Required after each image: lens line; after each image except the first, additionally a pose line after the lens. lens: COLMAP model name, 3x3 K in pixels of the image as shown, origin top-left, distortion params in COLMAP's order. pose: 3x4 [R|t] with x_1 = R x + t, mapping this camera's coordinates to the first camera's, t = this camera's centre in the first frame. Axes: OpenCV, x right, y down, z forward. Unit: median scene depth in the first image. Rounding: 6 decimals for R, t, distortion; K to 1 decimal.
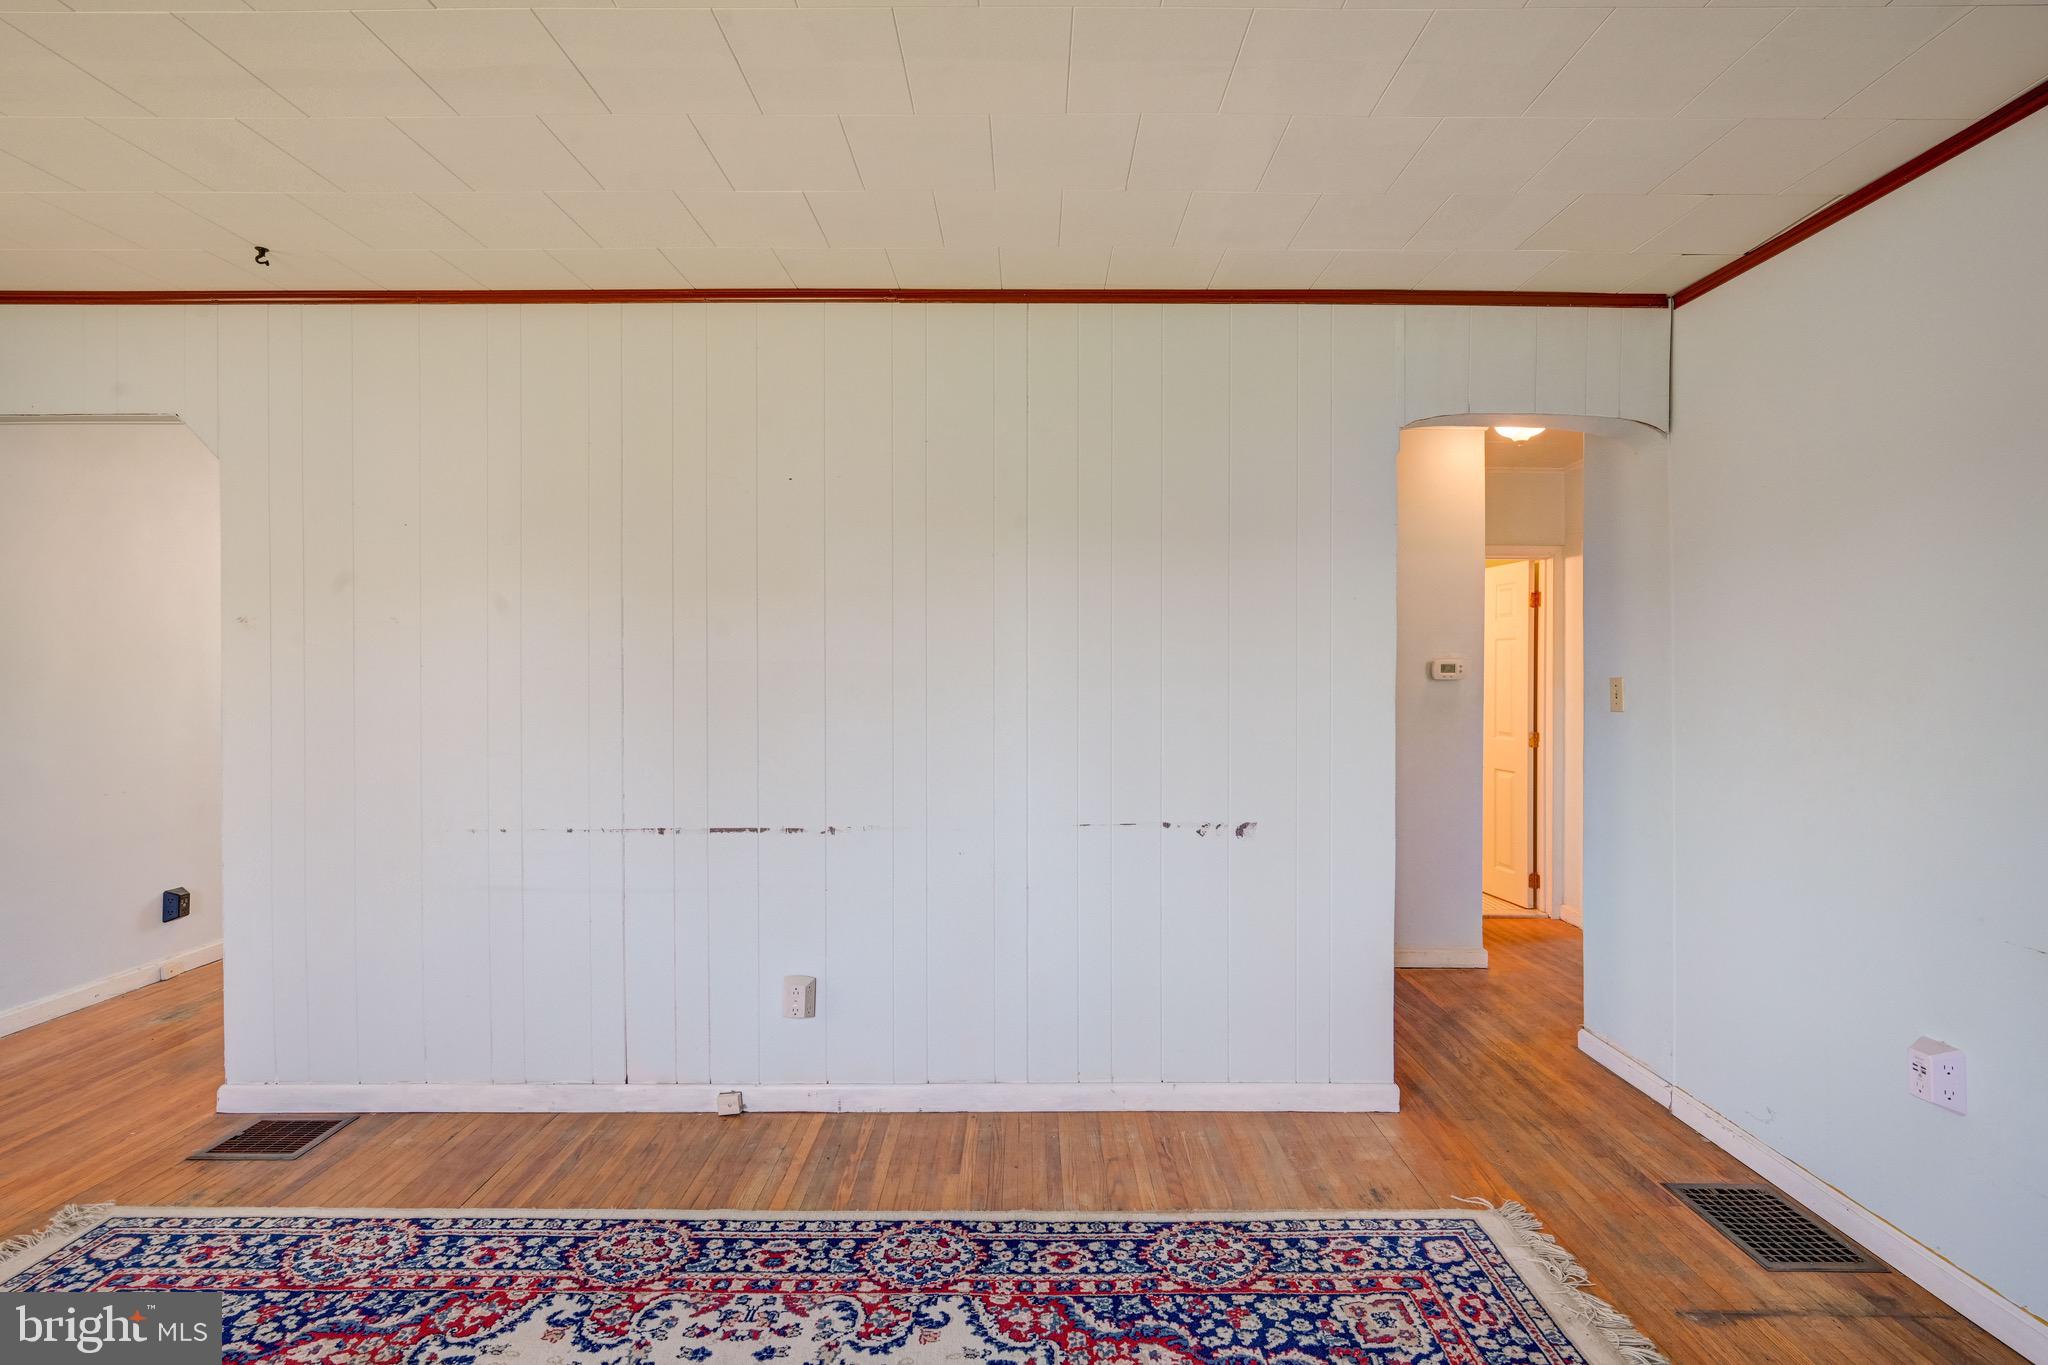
lens RADIAL K [[944.6, 0, 1088.8], [0, 944.6, 677.4], [0, 0, 1]] dist [-0.002718, 0.001623]
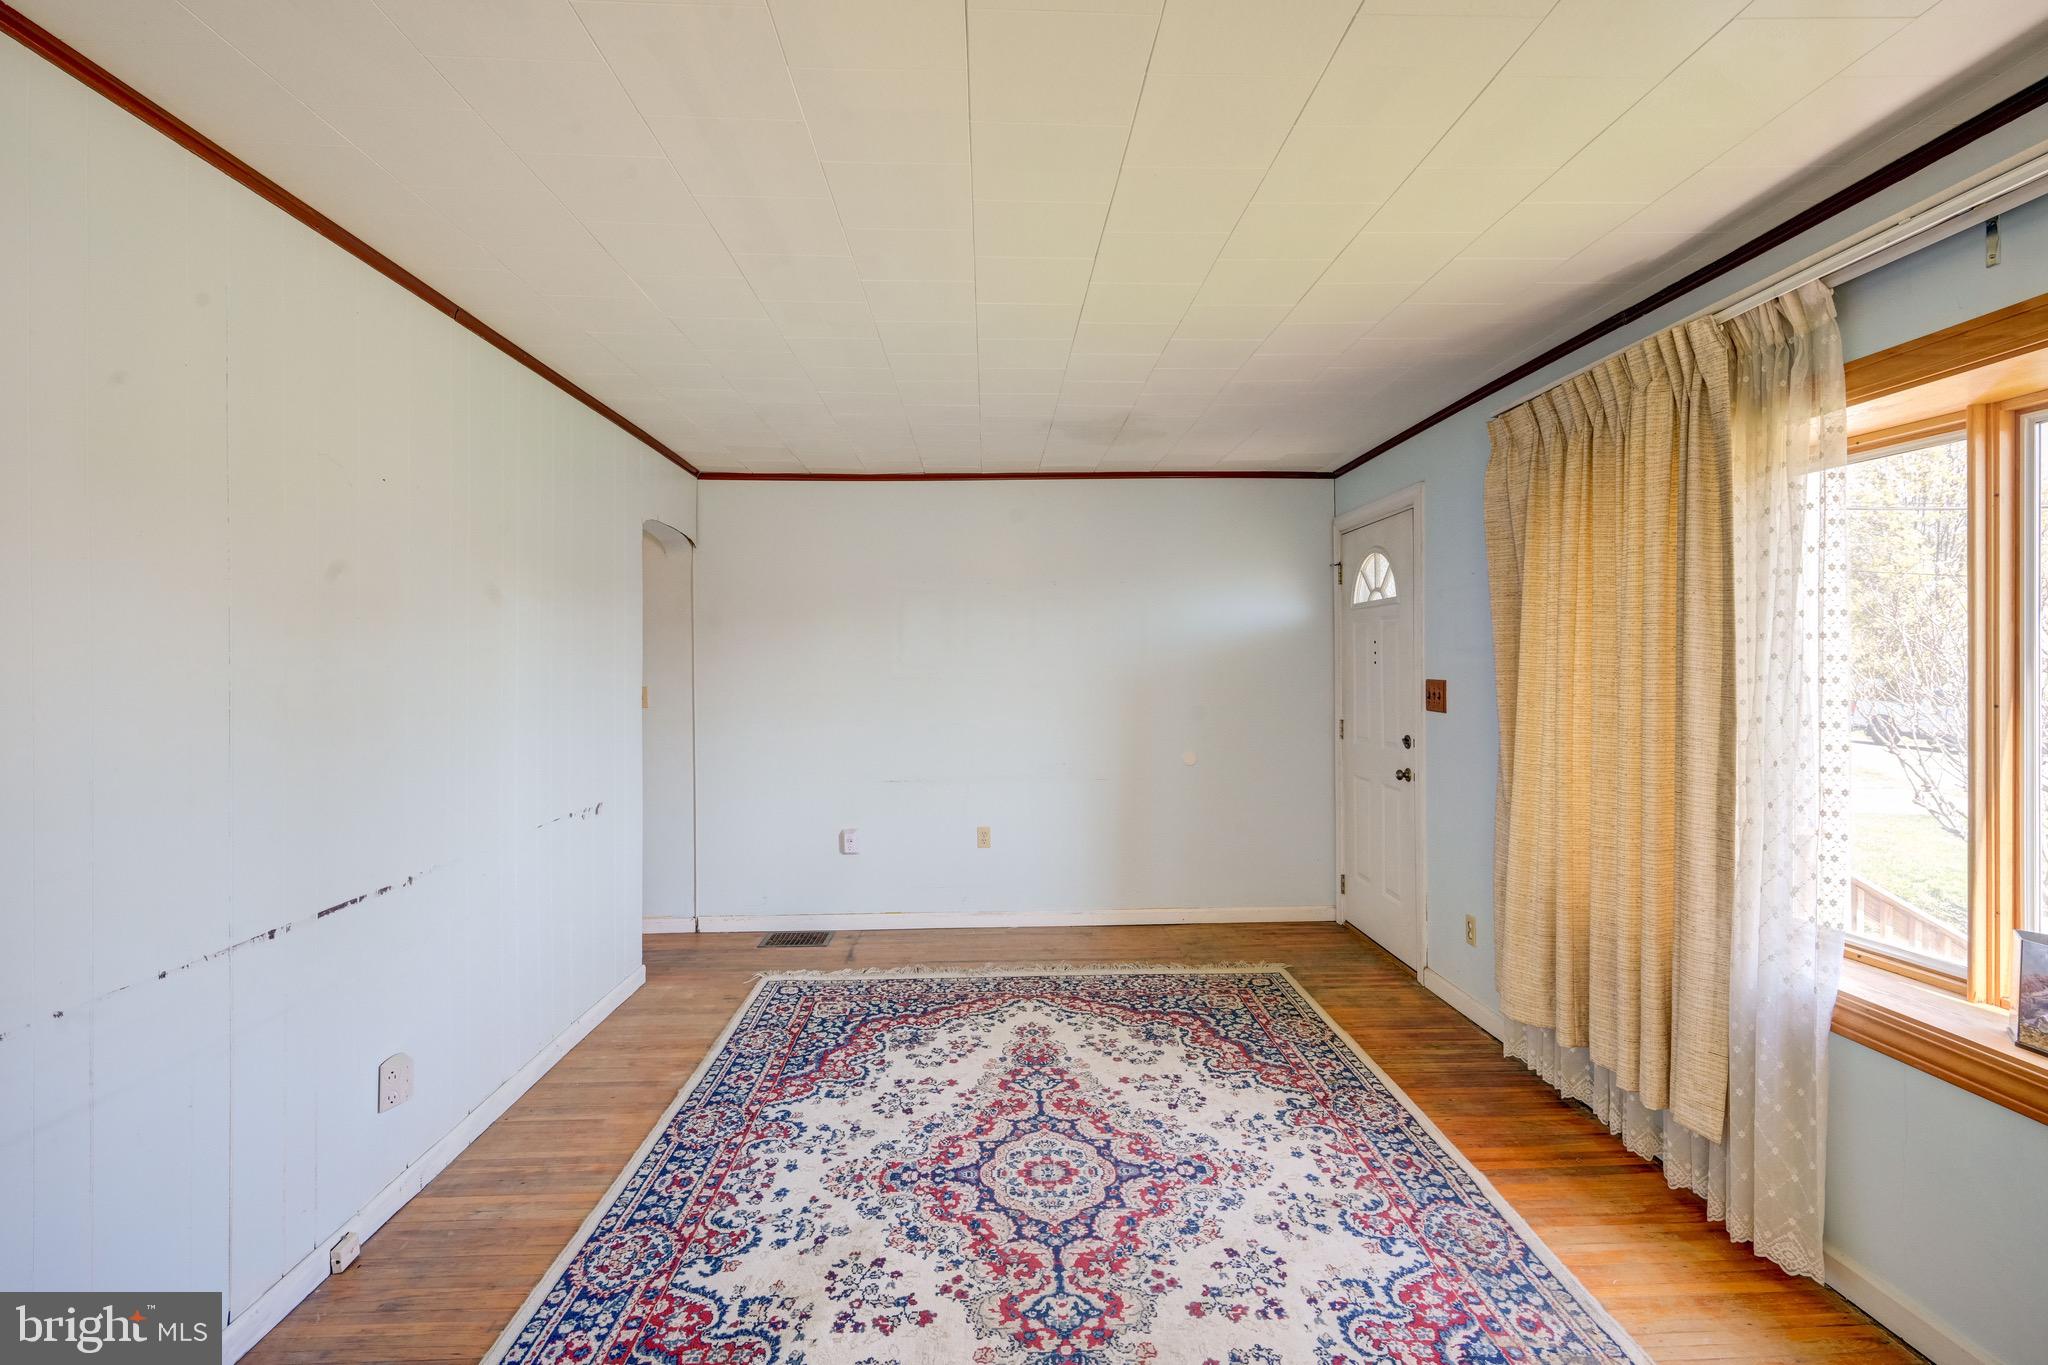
lens RADIAL K [[944.6, 0, 1027.0], [0, 944.6, 672.0], [0, 0, 1]] dist [-0.002718, 0.001623]
pose [[-0.037477, -0.008907, 0.999258, -1.564655], [0.010764, 0.999899, 0.009316, -0.048956], [-0.999240, 0.011106, -0.037378, 0.592811]]
